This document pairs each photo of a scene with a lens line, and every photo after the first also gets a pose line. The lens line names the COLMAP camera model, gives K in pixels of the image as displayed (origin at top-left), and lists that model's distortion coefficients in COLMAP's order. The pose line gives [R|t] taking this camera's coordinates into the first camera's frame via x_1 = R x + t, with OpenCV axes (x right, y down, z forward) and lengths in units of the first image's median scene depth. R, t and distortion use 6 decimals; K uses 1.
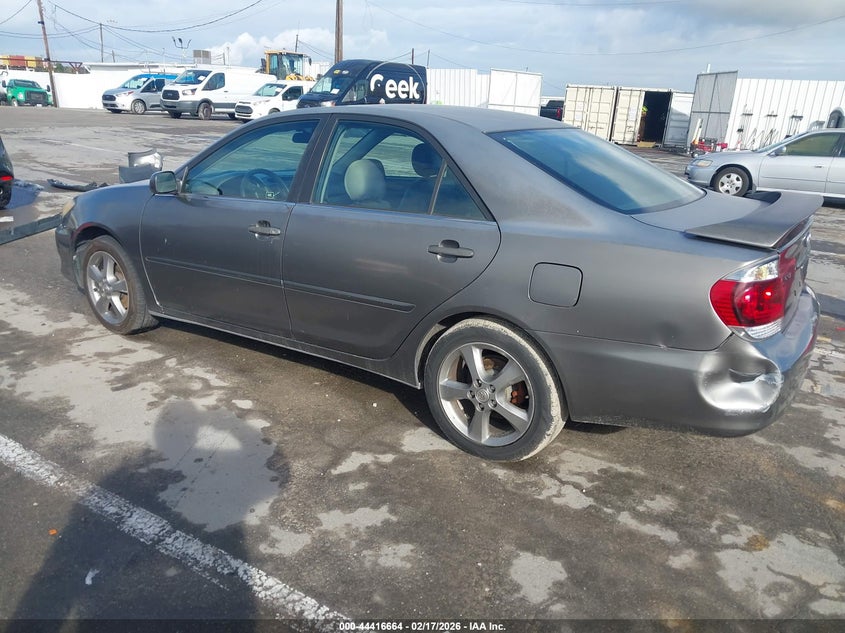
lens RADIAL K [[652.9, 0, 422.5], [0, 652.9, 316.5], [0, 0, 1]] dist [0.002568, -0.002462]
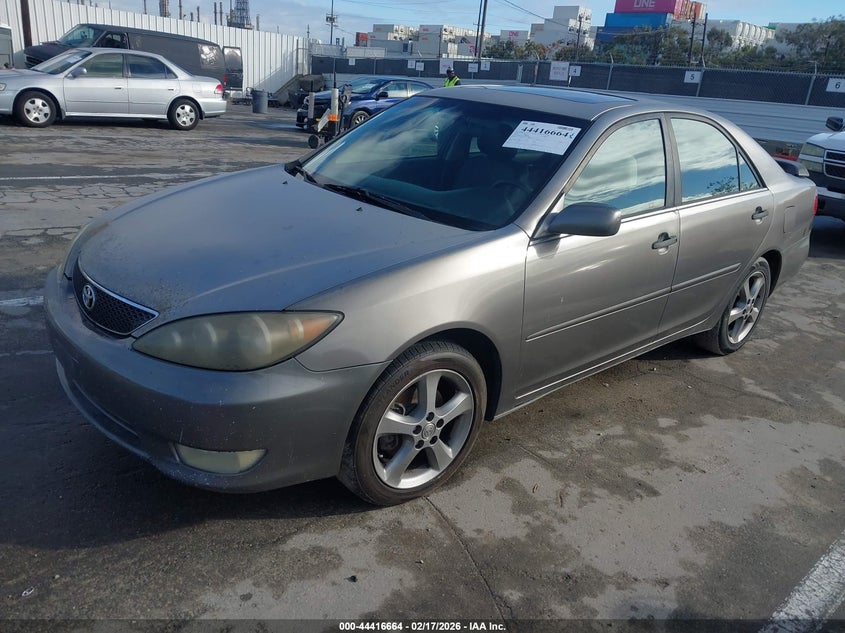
lens RADIAL K [[652.9, 0, 422.5], [0, 652.9, 316.5], [0, 0, 1]] dist [0.002568, -0.002462]
pose [[0.284375, -0.352289, 0.891640, -1.023606], [0.220965, 0.929084, 0.296610, -0.328333], [-0.932901, 0.112673, 0.342052, 0.849083]]
